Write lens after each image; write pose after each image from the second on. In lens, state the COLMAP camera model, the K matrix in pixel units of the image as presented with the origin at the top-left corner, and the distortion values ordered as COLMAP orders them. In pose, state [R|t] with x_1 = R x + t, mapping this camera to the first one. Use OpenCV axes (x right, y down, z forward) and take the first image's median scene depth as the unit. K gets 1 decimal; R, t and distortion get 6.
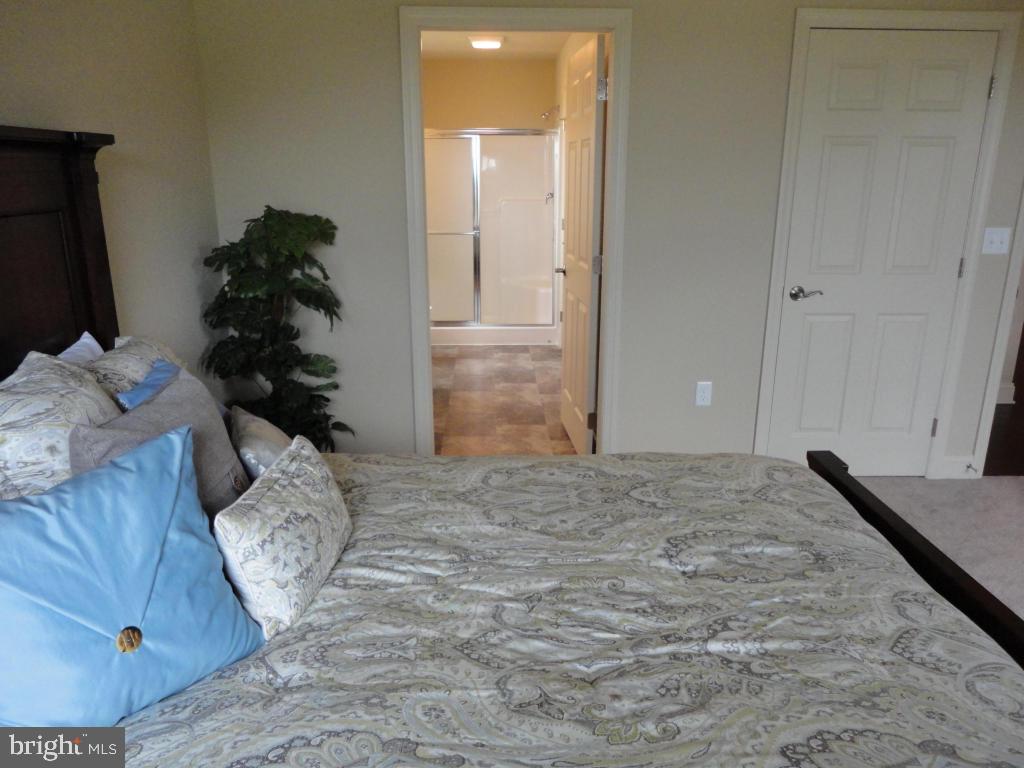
lens RADIAL K [[746.6, 0, 510.6], [0, 746.6, 378.2], [0, 0, 1]] dist [-0.005109, 0.005219]
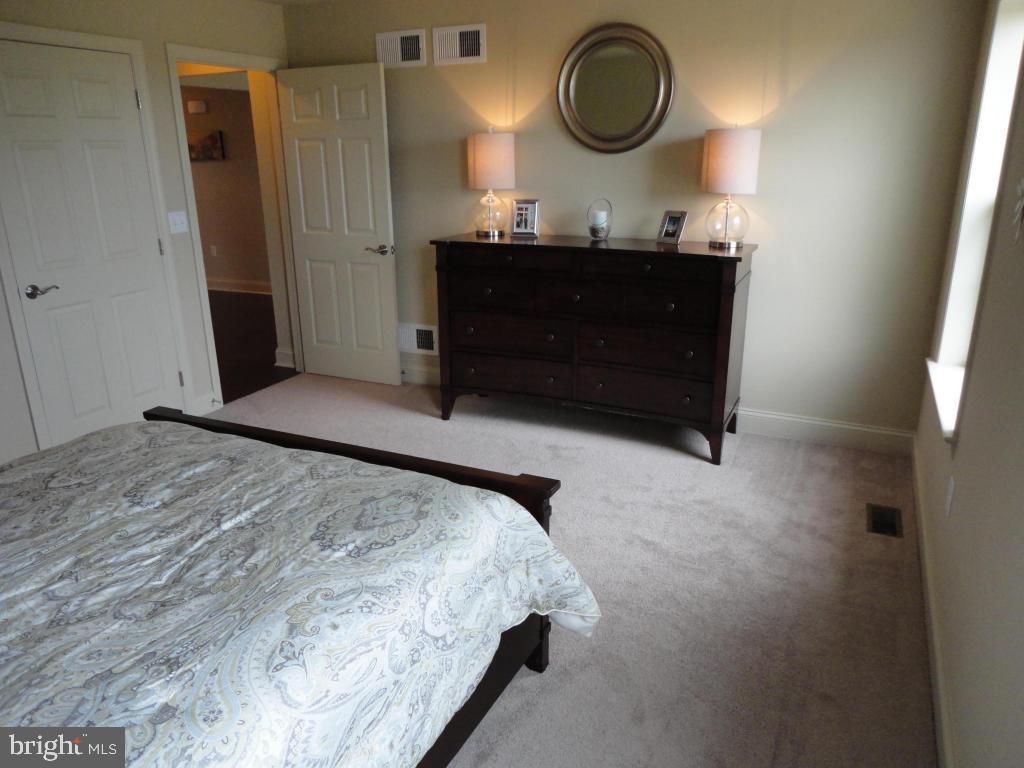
lens RADIAL K [[746.6, 0, 514.3], [0, 746.6, 386.4], [0, 0, 1]] dist [-0.005109, 0.005219]
pose [[0.457435, -0.287854, 0.841364, -0.547231], [0.259764, 0.948144, 0.183157, -0.011019], [-0.850456, 0.134773, 0.508488, -0.211342]]
